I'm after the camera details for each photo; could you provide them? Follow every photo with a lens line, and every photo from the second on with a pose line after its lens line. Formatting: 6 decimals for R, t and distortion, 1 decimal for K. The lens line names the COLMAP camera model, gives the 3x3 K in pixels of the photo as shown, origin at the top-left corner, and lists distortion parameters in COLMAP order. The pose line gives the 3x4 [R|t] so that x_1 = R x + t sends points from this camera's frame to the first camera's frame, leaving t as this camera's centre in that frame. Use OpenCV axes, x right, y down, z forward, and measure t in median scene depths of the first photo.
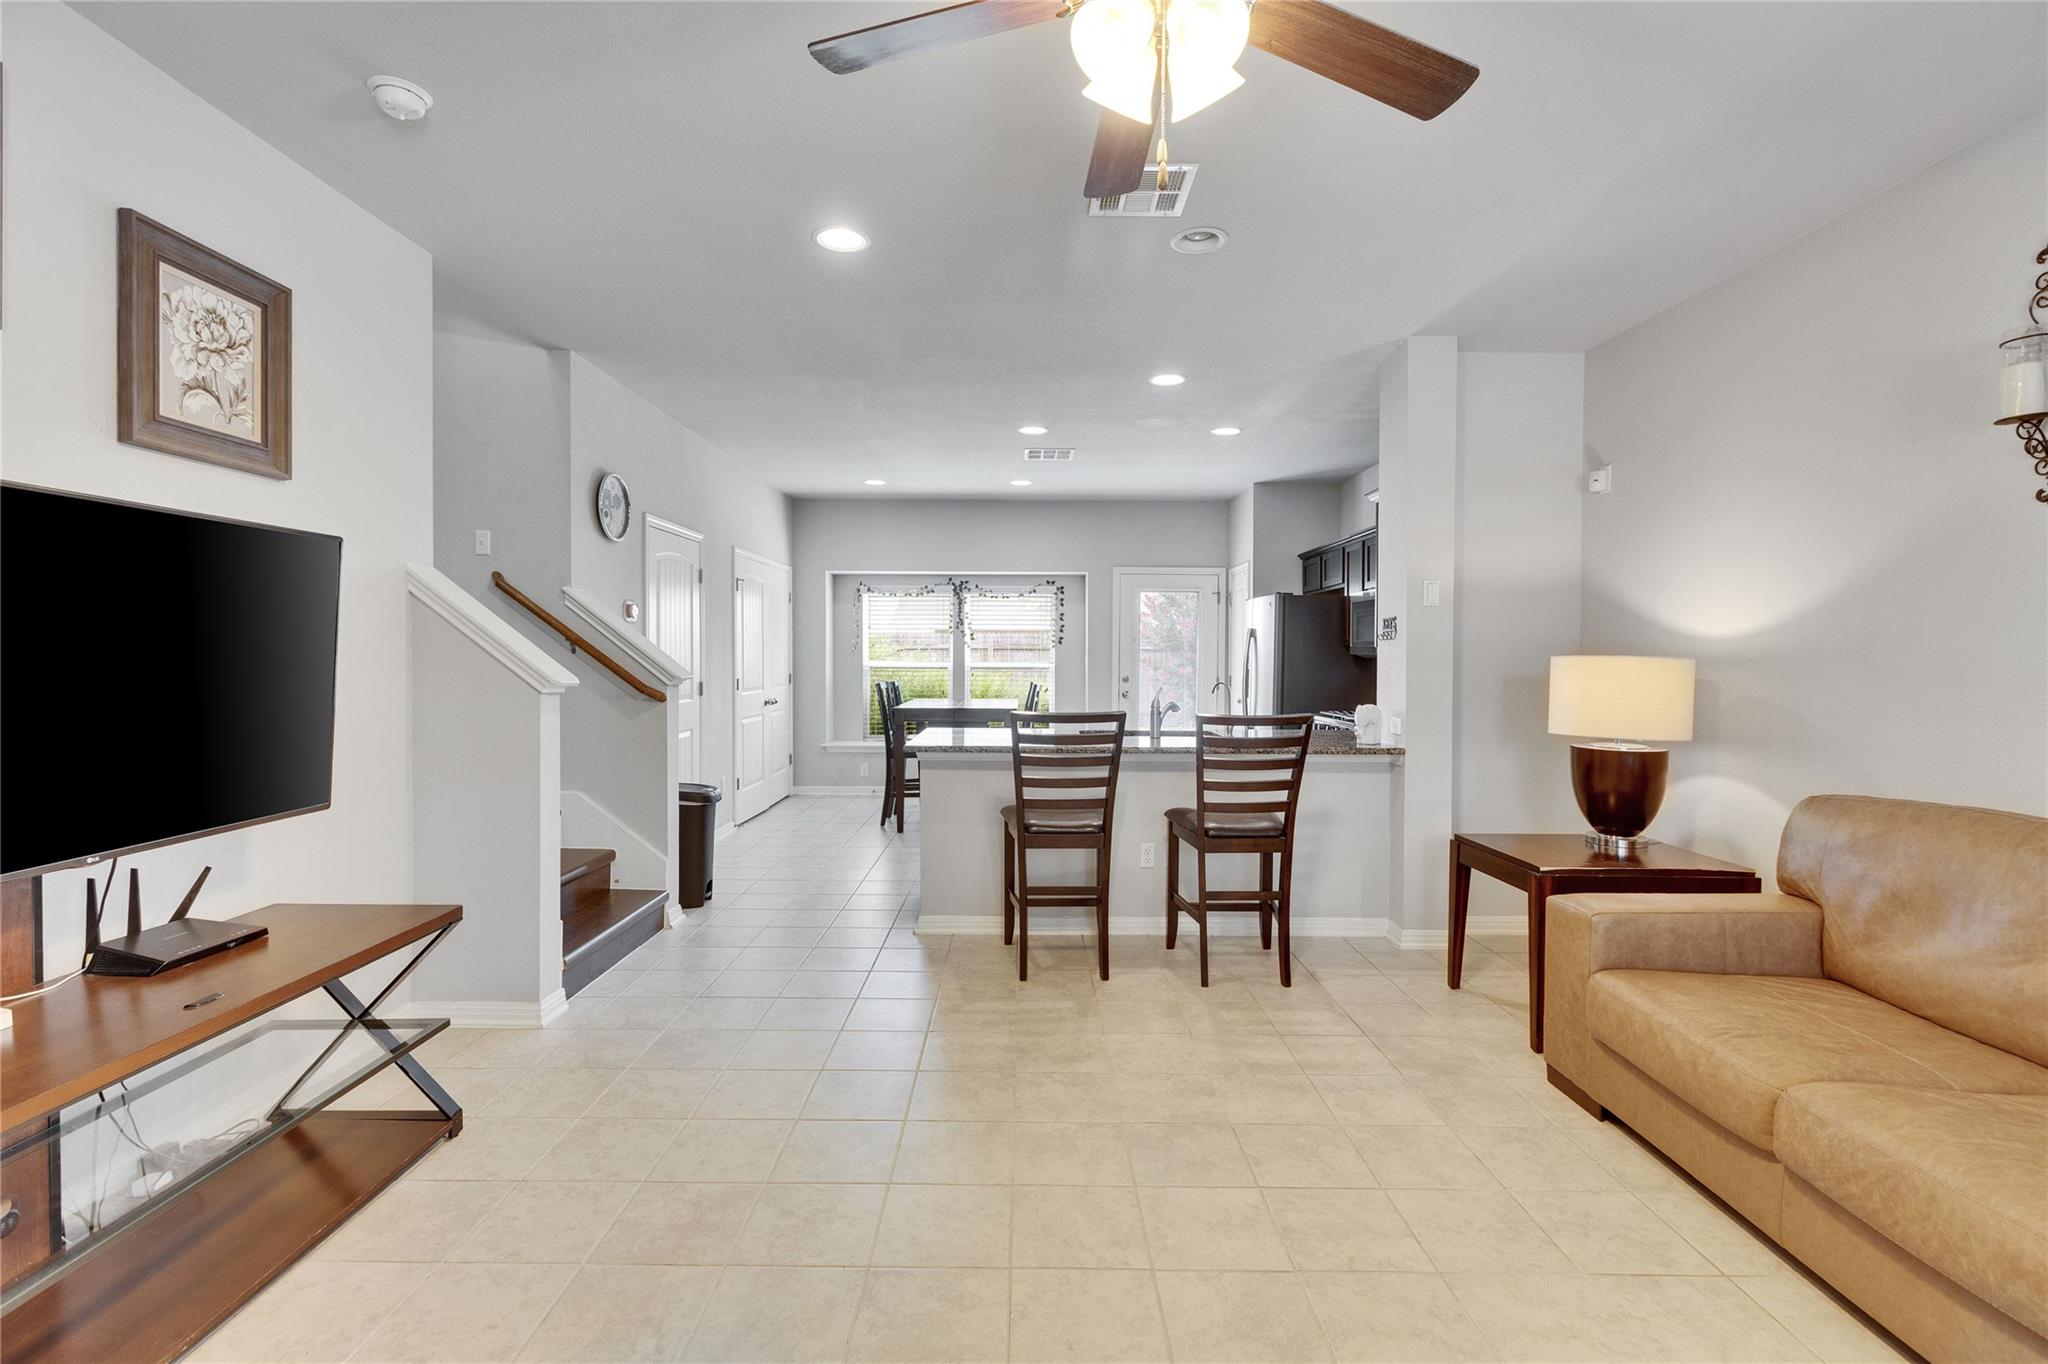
lens RADIAL K [[907.0, 0, 1021.6], [0, 907.0, 676.1], [0, 0, 1]] dist [0.002380, -0.000038]
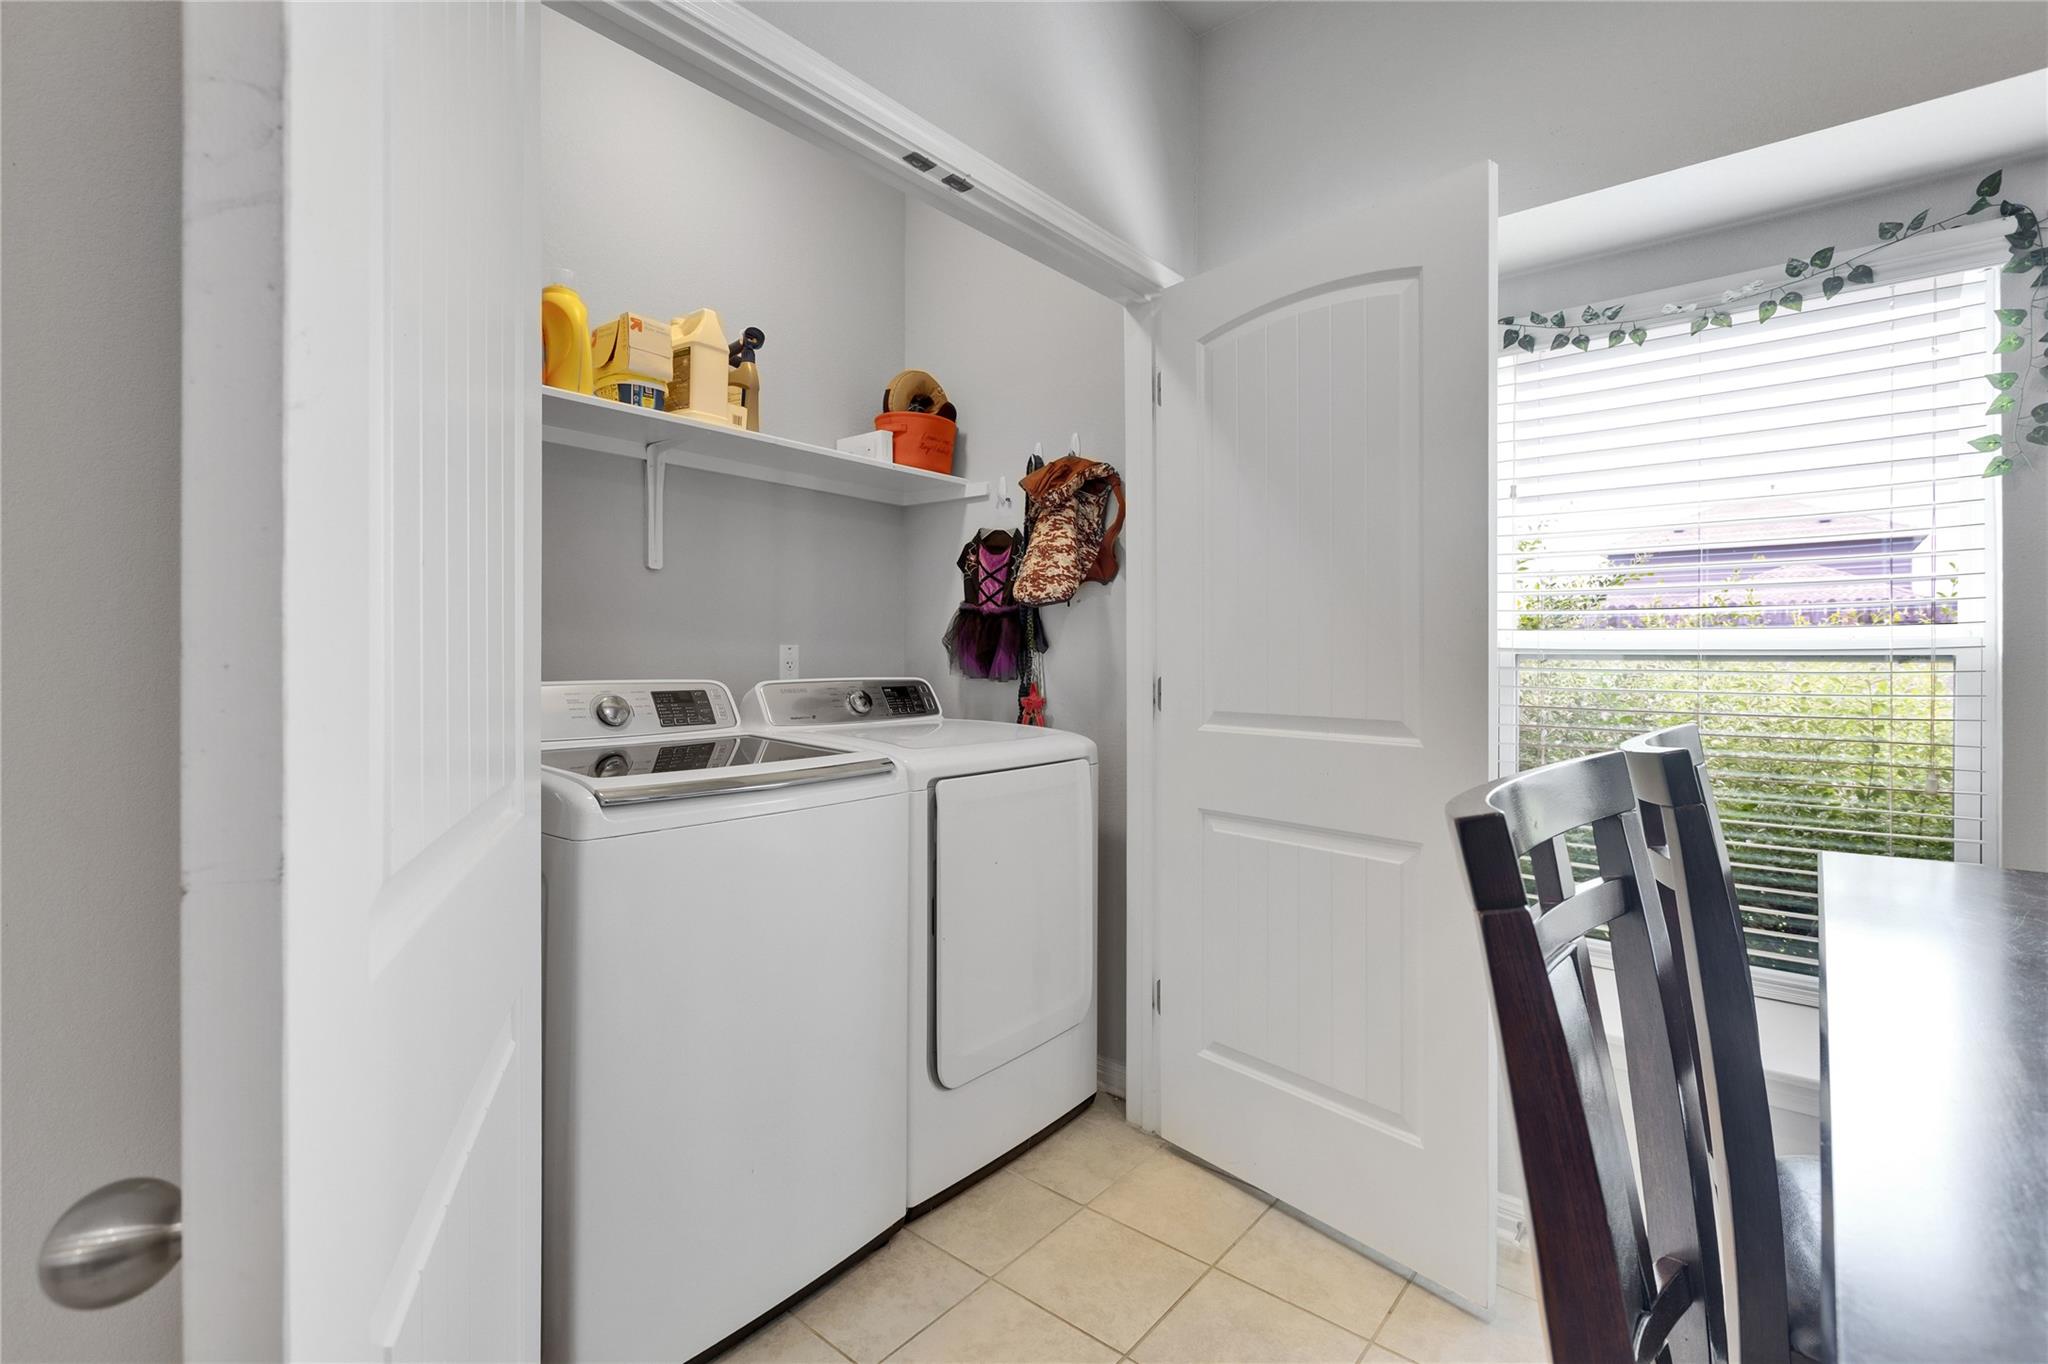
lens RADIAL K [[936.9, 0, 1012.2], [0, 936.9, 657.4], [0, 0, 1]] dist [-0.000258, -0.000355]
pose [[0.765132, -0.001244, -0.643873, -0.271308], [-0.011055, 0.999825, -0.015068, -0.009388], [0.643779, 0.018647, 0.764984, 1.802537]]
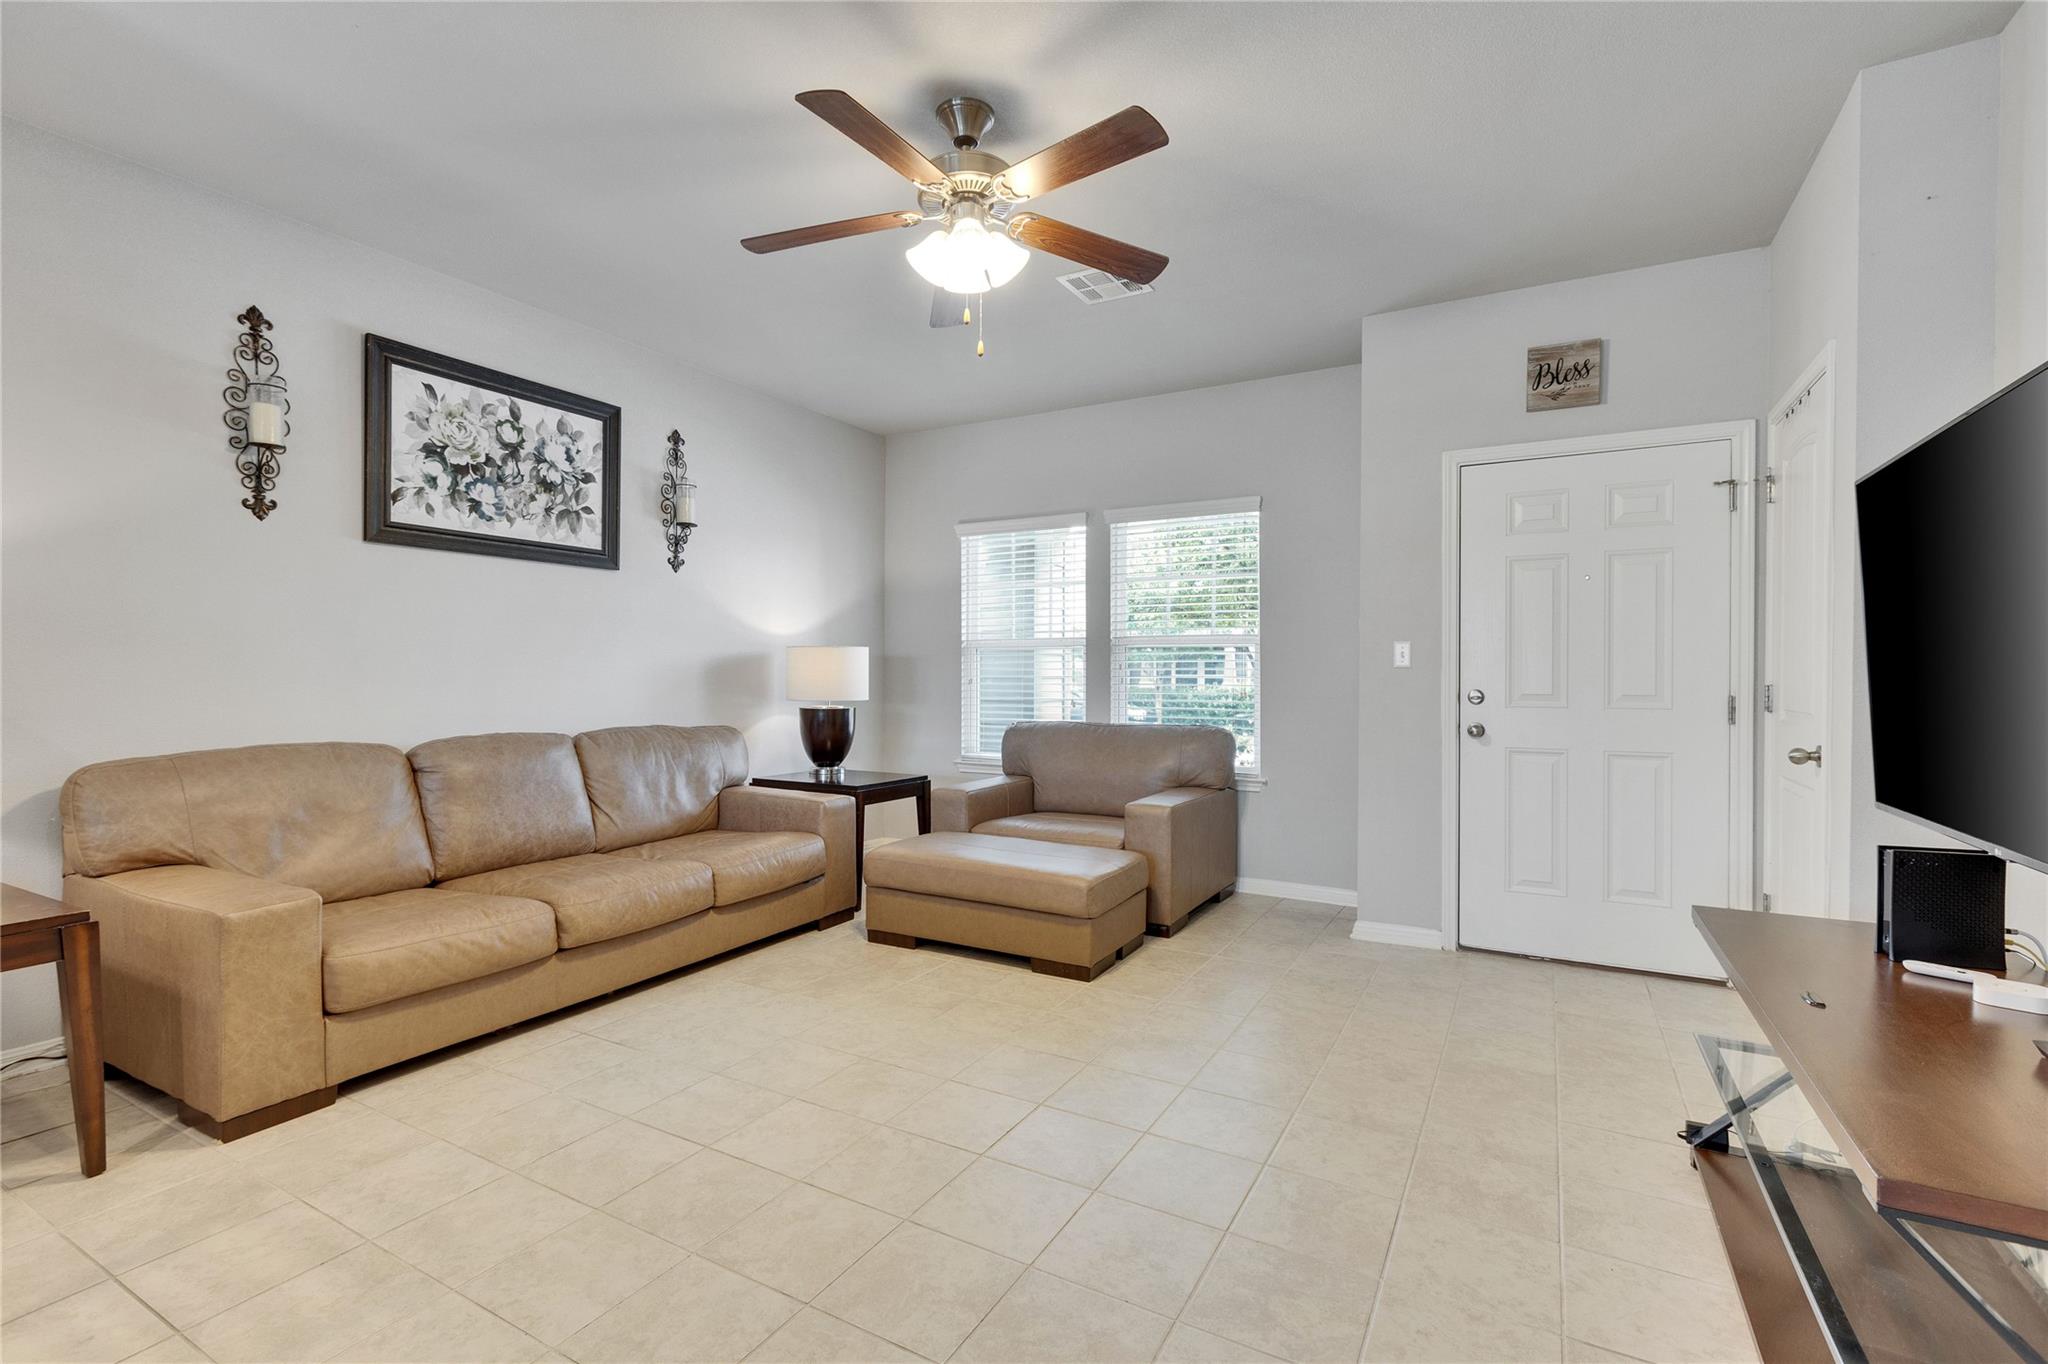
lens RADIAL K [[922.3, 0, 1019.5], [0, 922.3, 684.1], [0, 0, 1]] dist [0.003341, -0.000499]
pose [[-0.871539, -0.015267, 0.490088, -0.338392], [0.001787, 0.999410, 0.034311, 0.011978], [-0.490322, 0.030779, -0.870998, 1.085728]]
